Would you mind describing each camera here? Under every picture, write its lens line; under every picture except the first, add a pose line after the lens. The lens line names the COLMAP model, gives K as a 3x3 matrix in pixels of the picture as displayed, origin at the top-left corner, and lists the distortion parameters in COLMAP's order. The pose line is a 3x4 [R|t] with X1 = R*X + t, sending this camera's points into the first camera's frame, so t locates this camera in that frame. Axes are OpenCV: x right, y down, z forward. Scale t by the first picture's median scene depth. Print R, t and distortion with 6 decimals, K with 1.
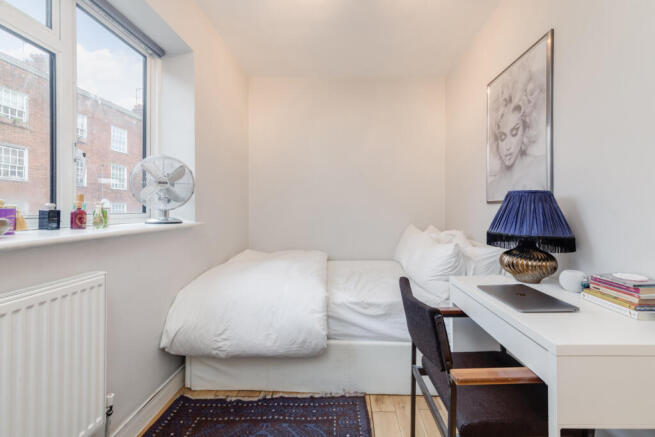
lens RADIAL K [[275.9, 0, 329.0], [0, 275.9, 209.3], [0, 0, 1]] dist [0.001731, 0.000530]
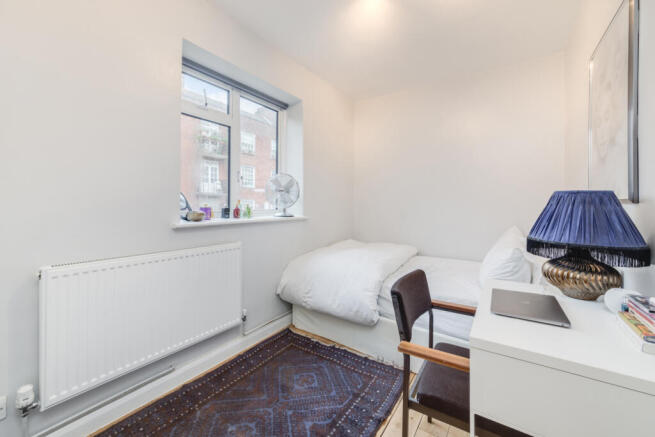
lens RADIAL K [[262.8, 0, 327.5], [0, 262.8, 203.7], [0, 0, 1]] dist [0.000081, -0.000090]
pose [[0.826445, 0.001746, -0.563014, 0.481467], [-0.005433, 0.999973, -0.004874, -0.016781], [0.562991, 0.007087, 0.826433, -0.099092]]
